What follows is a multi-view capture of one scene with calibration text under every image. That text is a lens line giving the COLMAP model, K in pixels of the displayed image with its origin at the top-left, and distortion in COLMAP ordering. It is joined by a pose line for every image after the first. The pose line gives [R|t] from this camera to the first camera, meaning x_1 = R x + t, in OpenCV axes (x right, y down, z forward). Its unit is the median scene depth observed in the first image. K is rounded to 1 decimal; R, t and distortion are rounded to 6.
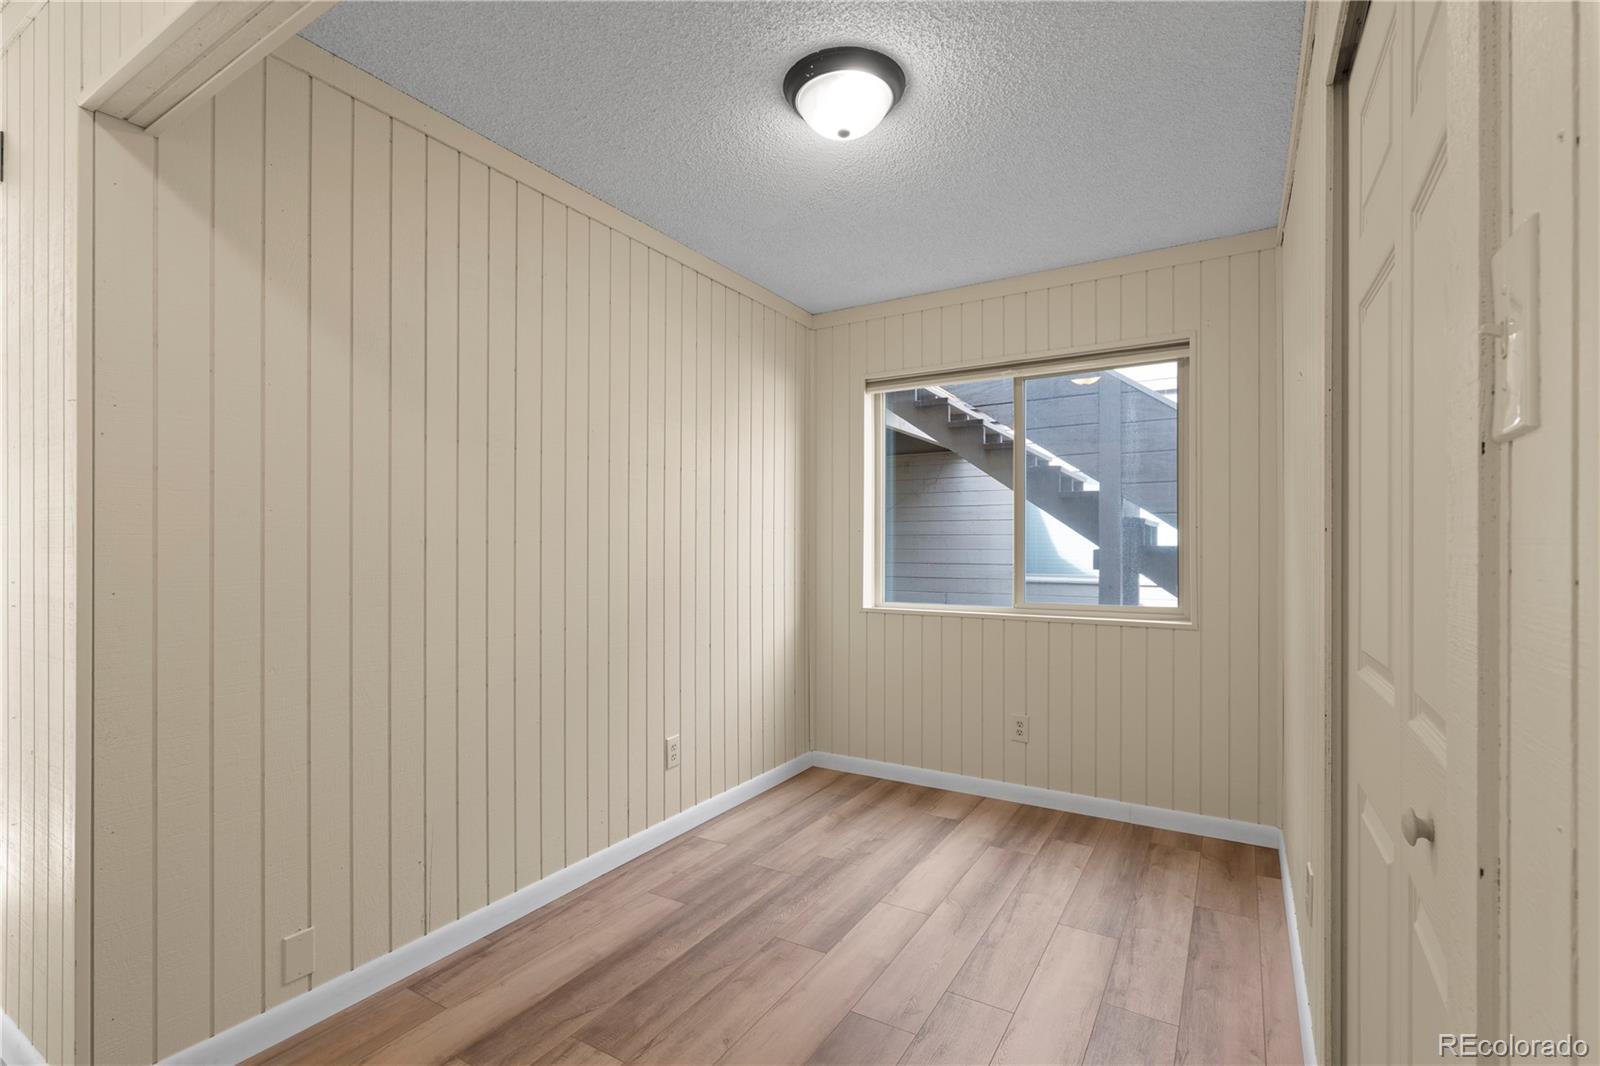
lens RADIAL K [[729.1, 0, 799.7], [0, 729.1, 541.2], [0, 0, 1]] dist [0.001551, 0.000425]
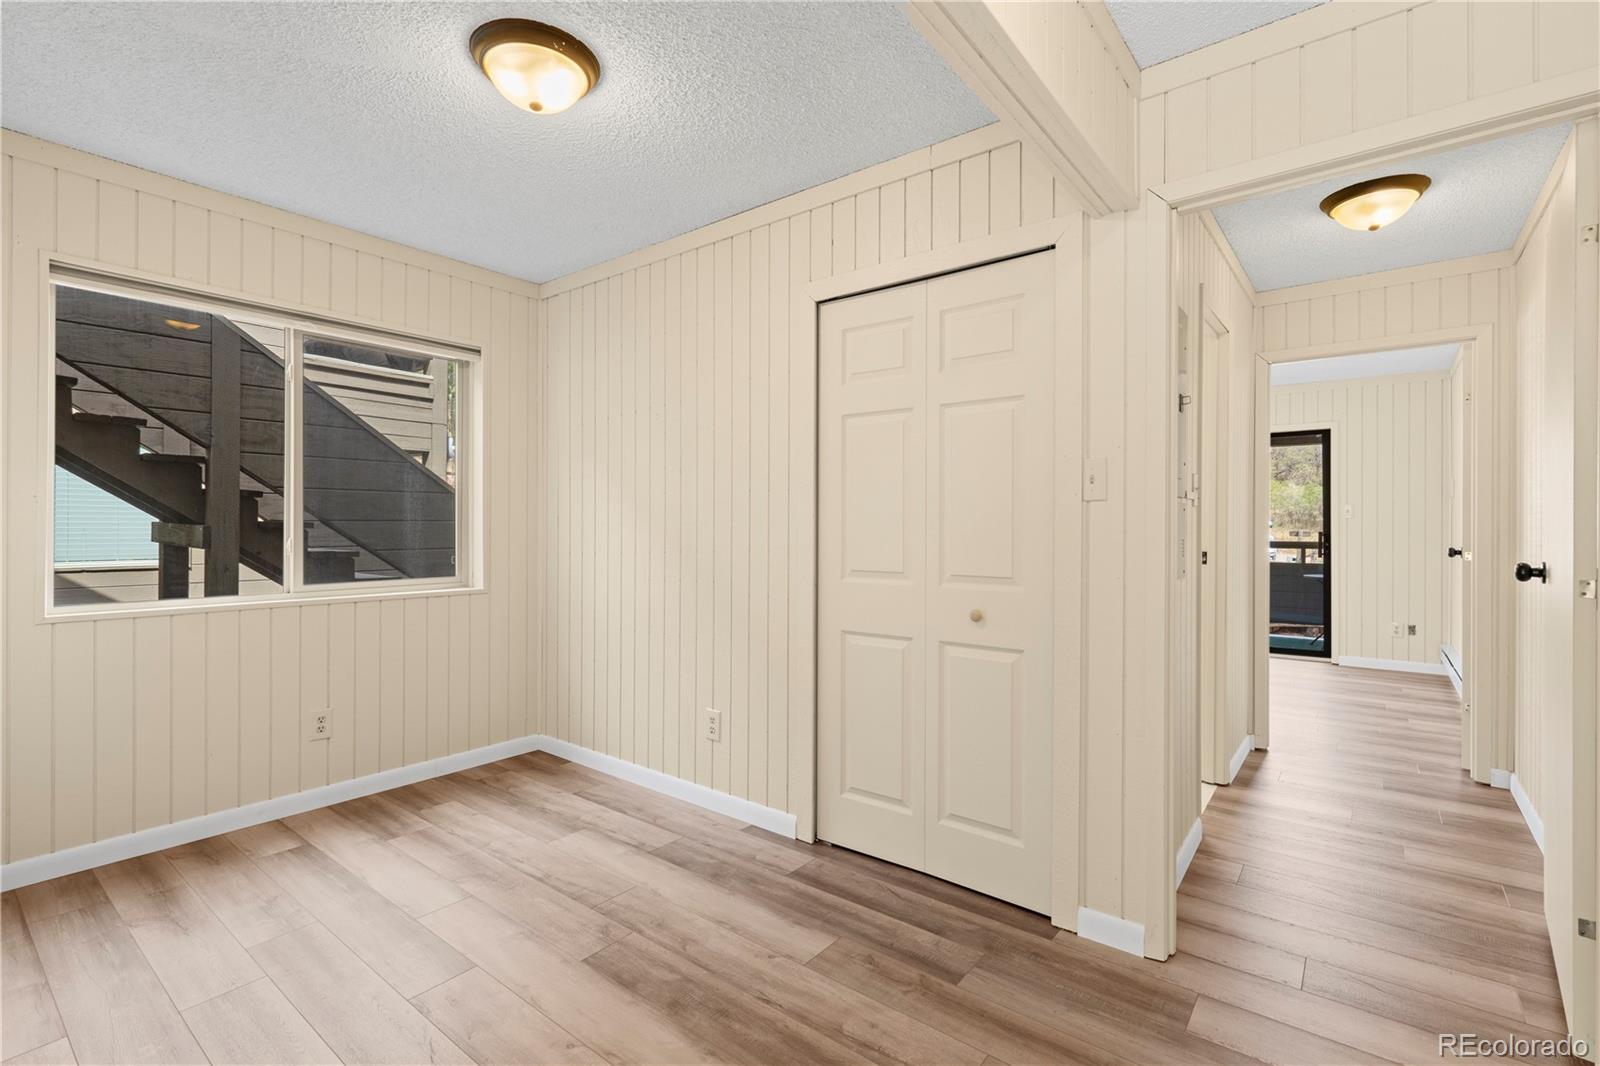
lens RADIAL K [[725.0, 0, 799.7], [0, 725.0, 516.8], [0, 0, 1]] dist [0.000122, -0.000205]
pose [[0.121024, 0.014715, 0.992541, -0.589792], [-0.012601, 0.999832, -0.013286, 0.005903], [-0.992570, -0.010899, 0.121189, 0.352097]]
